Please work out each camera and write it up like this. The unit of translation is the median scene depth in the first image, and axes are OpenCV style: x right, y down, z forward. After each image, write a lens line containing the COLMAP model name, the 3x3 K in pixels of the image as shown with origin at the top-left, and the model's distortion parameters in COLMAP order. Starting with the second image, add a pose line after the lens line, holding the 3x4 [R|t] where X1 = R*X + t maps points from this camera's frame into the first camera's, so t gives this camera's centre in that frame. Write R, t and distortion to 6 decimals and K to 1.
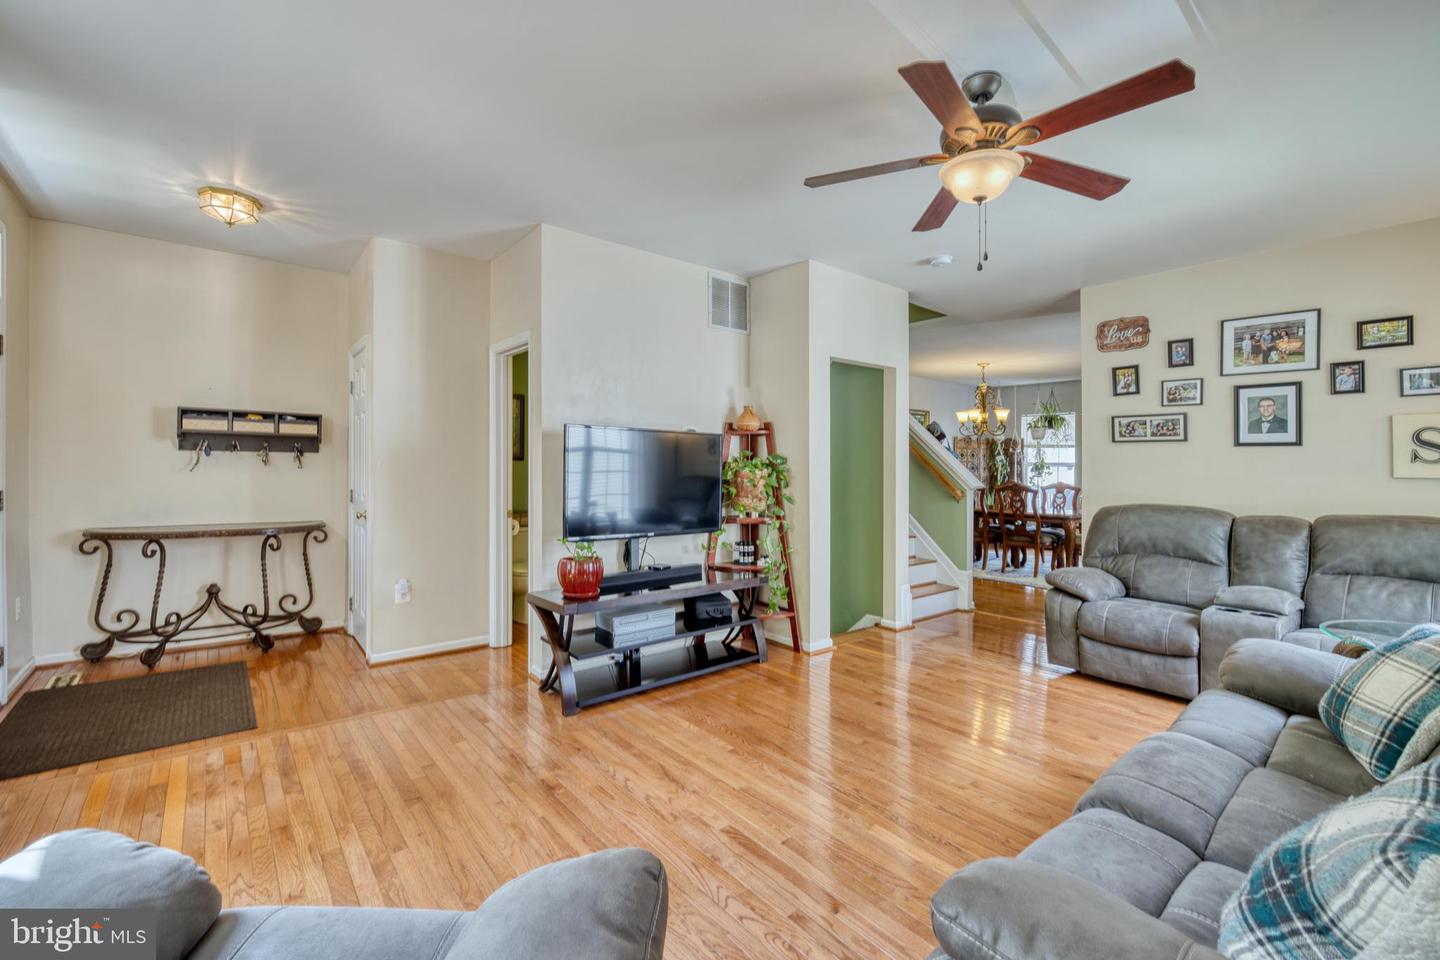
lens RADIAL K [[616.0, 0, 722.6], [0, 616.0, 472.5], [0, 0, 1]] dist [-0.030088, 0.000990]
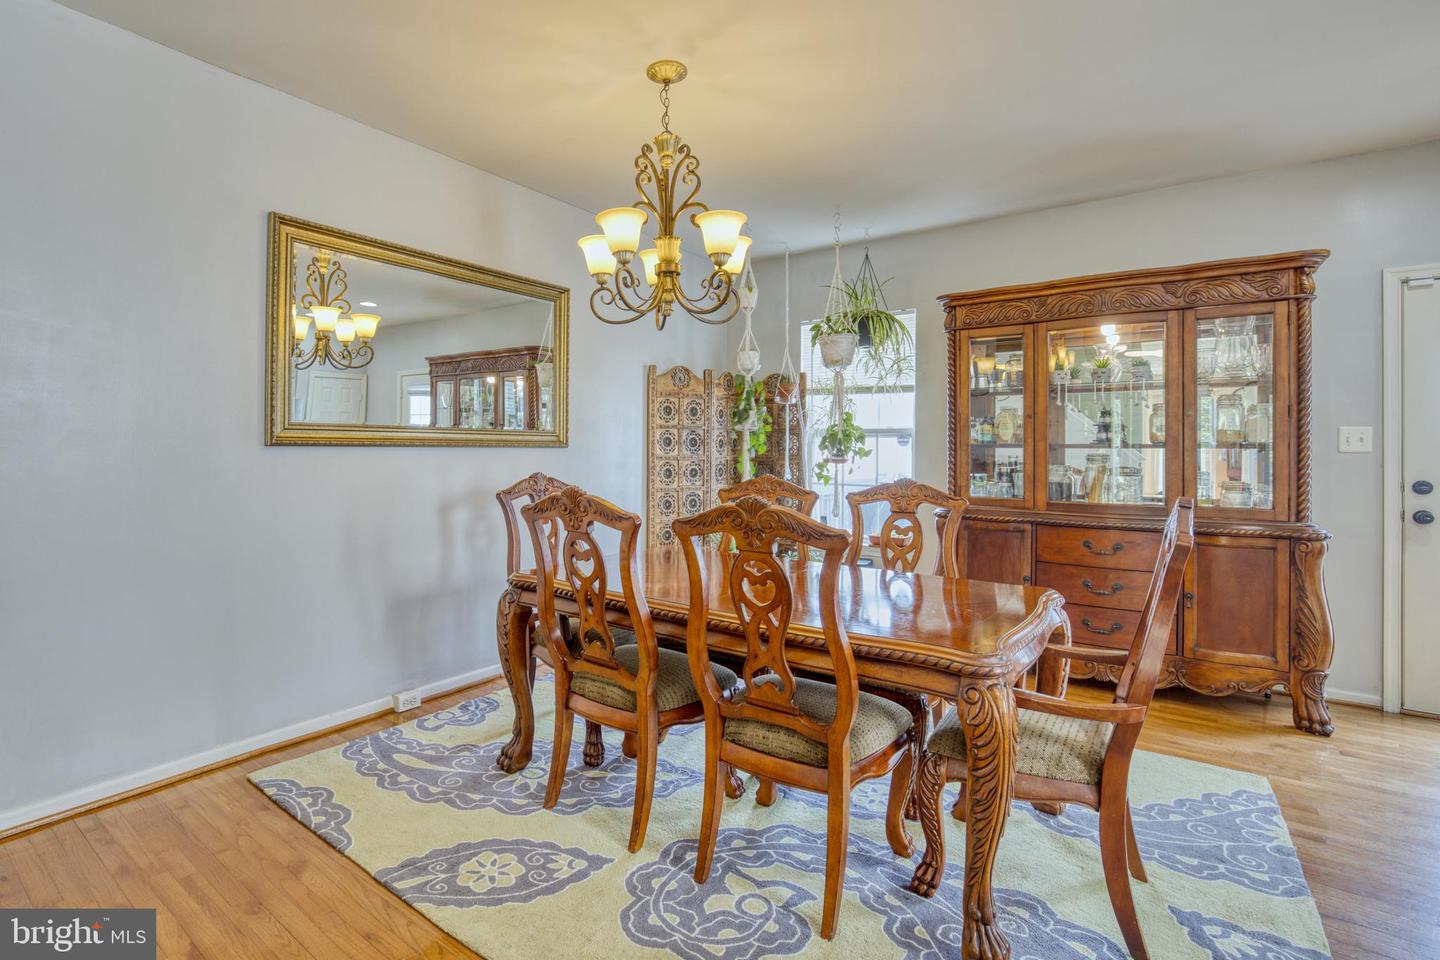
lens RADIAL K [[681.0, 0, 642.6], [0, 681.0, 452.2], [0, 0, 1]] dist [-0.026904, 0.005812]
pose [[0.977952, 0.003698, 0.208797, 0.295522], [-0.003517, 0.999993, -0.001238, 0.001350], [-0.208800, 0.000476, 0.977958, 0.583928]]
